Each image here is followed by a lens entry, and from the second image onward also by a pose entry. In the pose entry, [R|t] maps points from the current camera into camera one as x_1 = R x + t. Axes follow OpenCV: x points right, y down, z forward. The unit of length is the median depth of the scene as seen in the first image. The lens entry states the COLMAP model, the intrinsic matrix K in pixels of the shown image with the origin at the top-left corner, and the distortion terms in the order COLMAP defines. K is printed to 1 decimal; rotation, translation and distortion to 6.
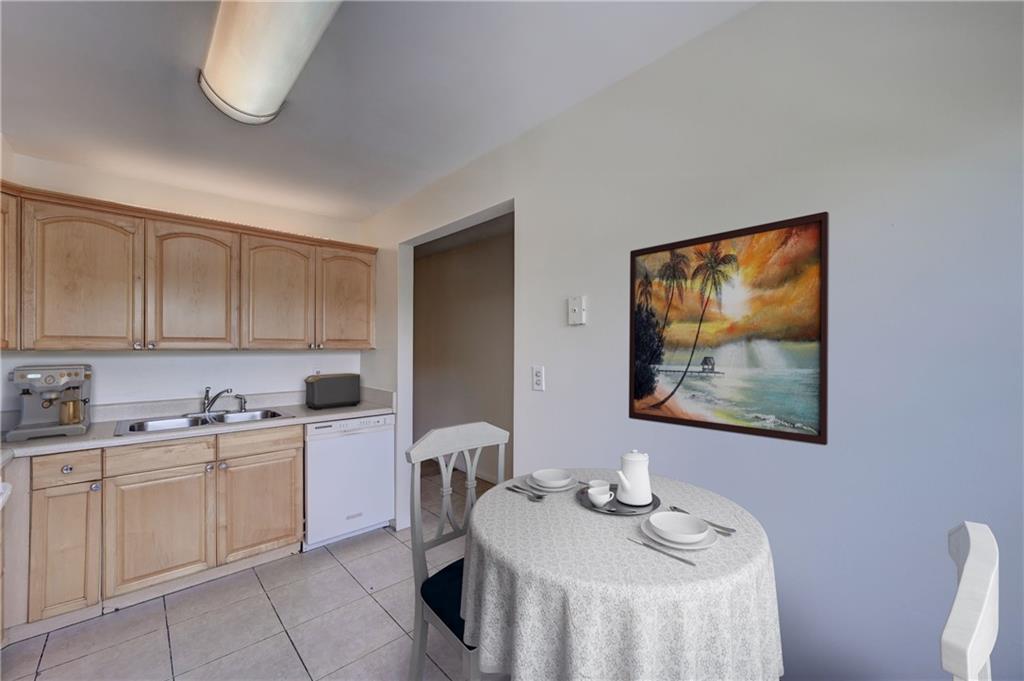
lens RADIAL K [[411.3, 0, 511.9], [0, 411.3, 346.2], [0, 0, 1]] dist [0.000997, 0.000312]
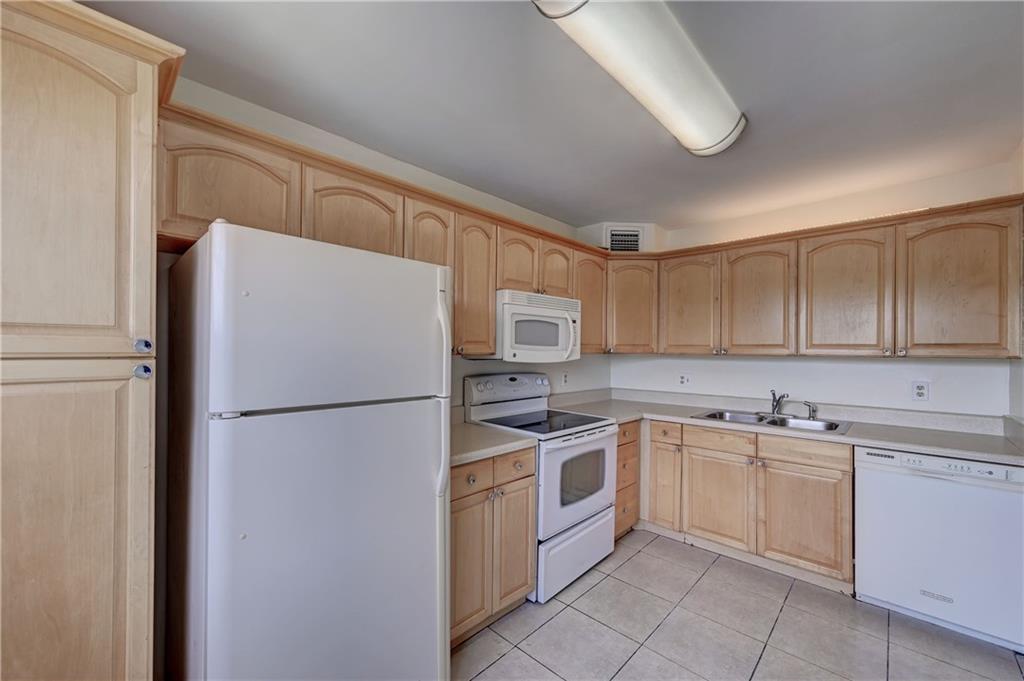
lens RADIAL K [[411.3, 0, 511.9], [0, 411.3, 346.2], [0, 0, 1]] dist [0.000997, 0.000312]
pose [[0.064416, -0.010117, -0.997872, 0.312724], [-0.006881, 0.999920, -0.010582, 0.000668], [0.997899, 0.007549, 0.064341, 0.266478]]
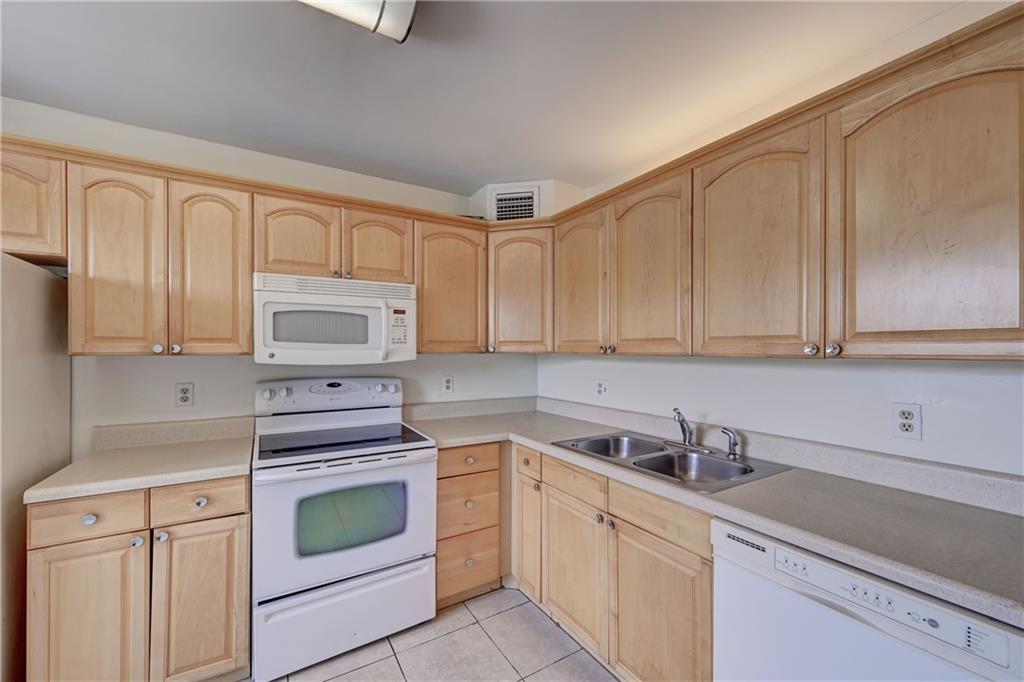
lens RADIAL K [[411.3, 0, 511.9], [0, 411.3, 346.7], [0, 0, 1]] dist [0.000997, 0.000312]
pose [[-0.198299, -0.008413, -0.980105, 0.005005], [-0.002036, 0.999965, -0.008171, 0.000803], [0.980139, 0.000375, -0.198309, 0.926884]]
